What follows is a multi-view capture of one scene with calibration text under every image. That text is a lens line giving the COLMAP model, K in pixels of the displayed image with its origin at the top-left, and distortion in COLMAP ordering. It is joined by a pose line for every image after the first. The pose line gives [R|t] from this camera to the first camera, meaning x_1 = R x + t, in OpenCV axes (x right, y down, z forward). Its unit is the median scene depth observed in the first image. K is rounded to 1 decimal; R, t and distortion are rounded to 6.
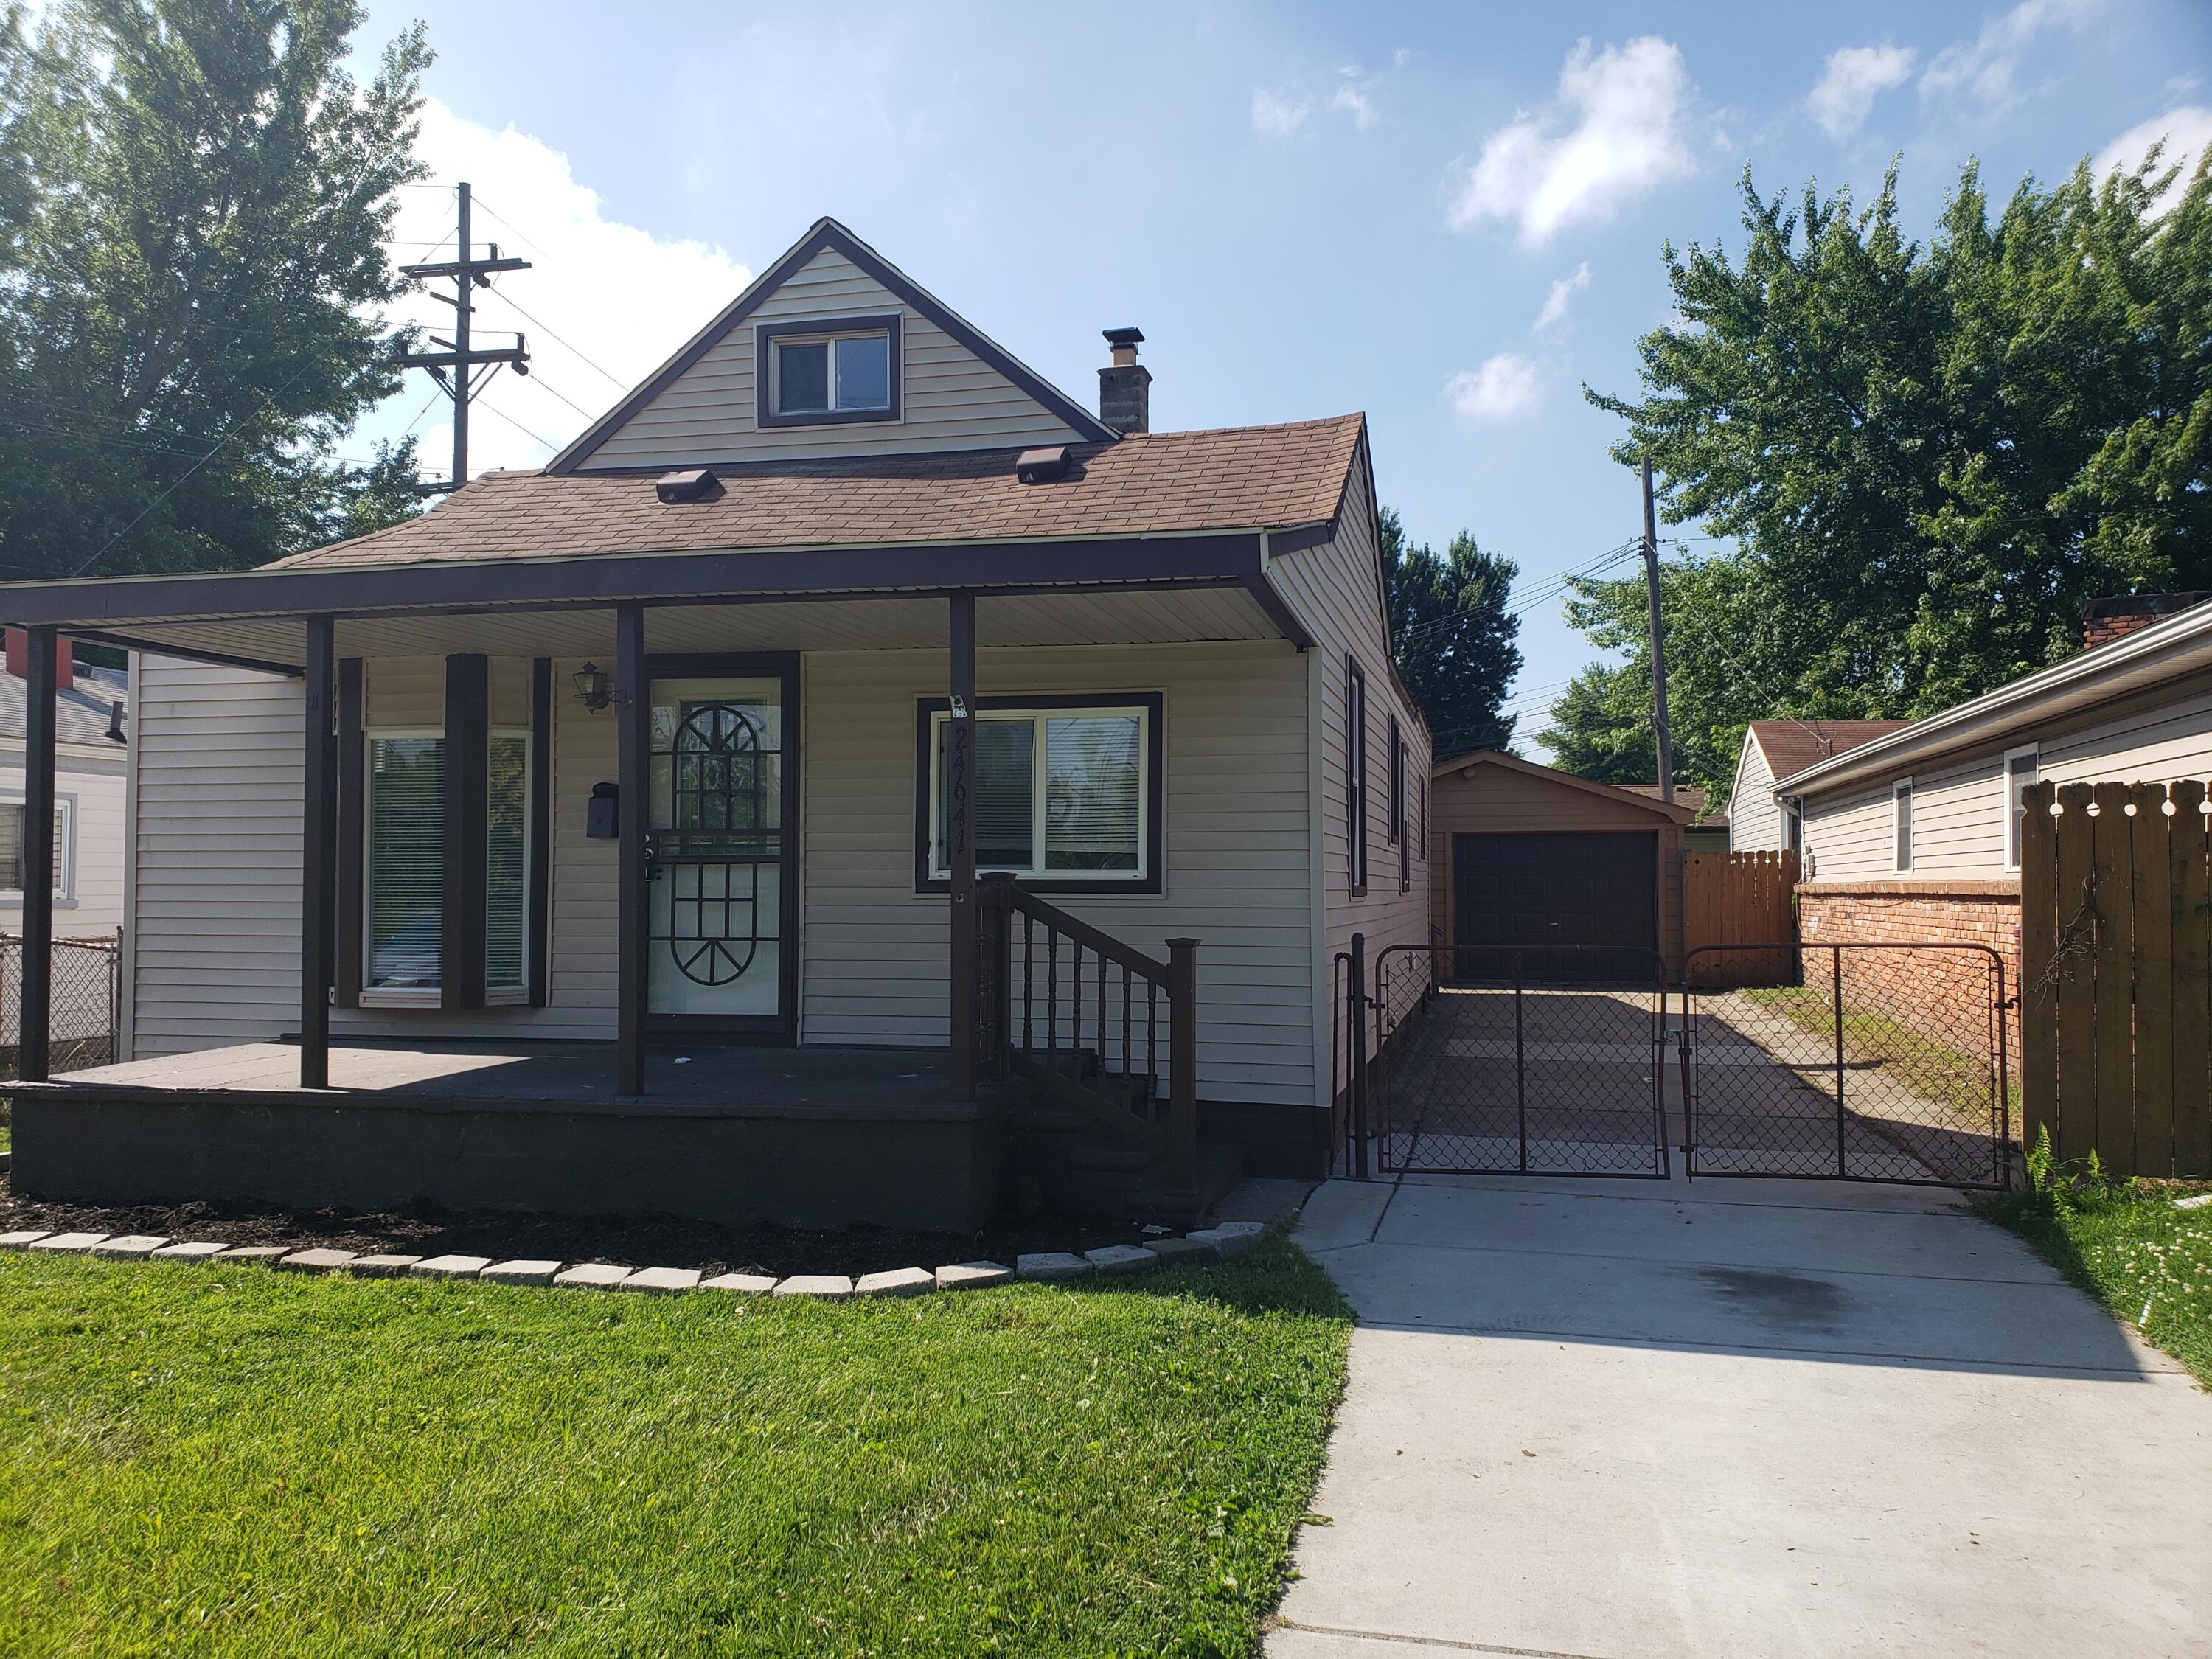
lens RADIAL K [[1747.9, 0, 1100.6], [0, 1747.9, 829.4], [0, 0, 1]] dist [0.066951, -0.068311]
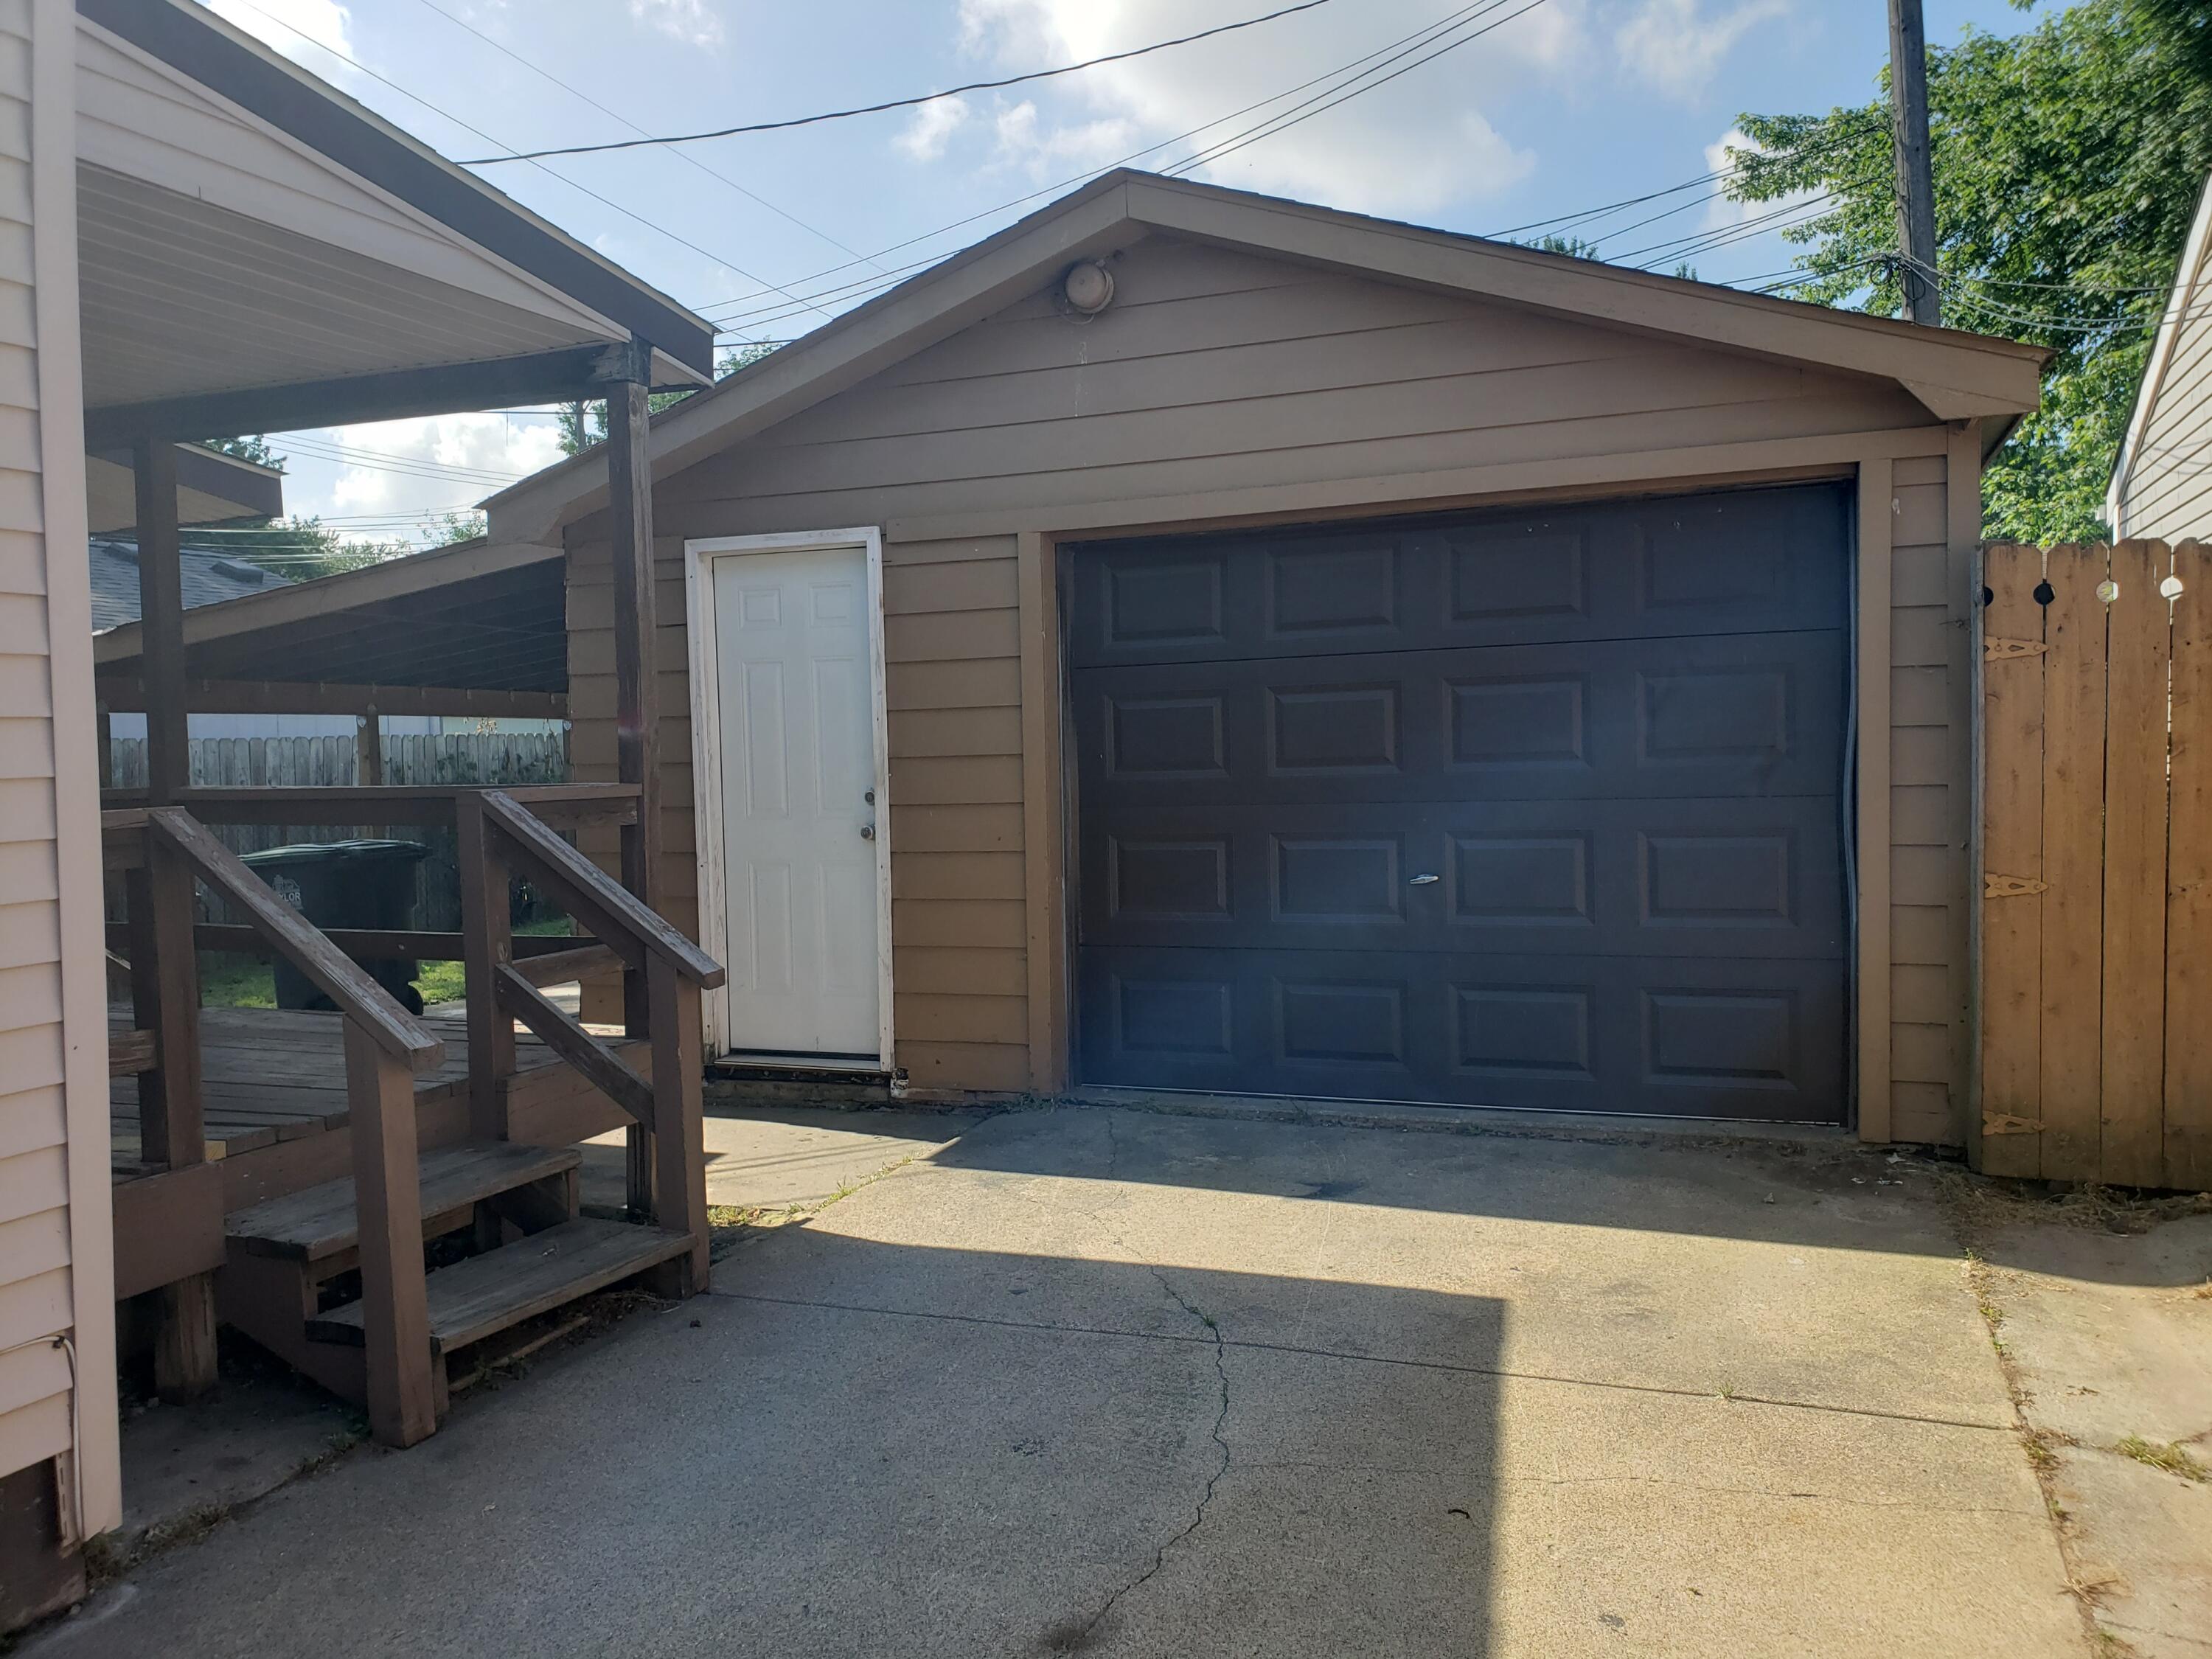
lens RADIAL K [[1747.9, 0, 1100.6], [0, 1747.9, 829.4], [0, 0, 1]] dist [0.066951, -0.068311]
pose [[0.990614, -0.014293, -0.135938, 0.250465], [0.026292, 0.995871, 0.086889, 0.024317], [0.134135, -0.089647, 0.986900, 0.757545]]
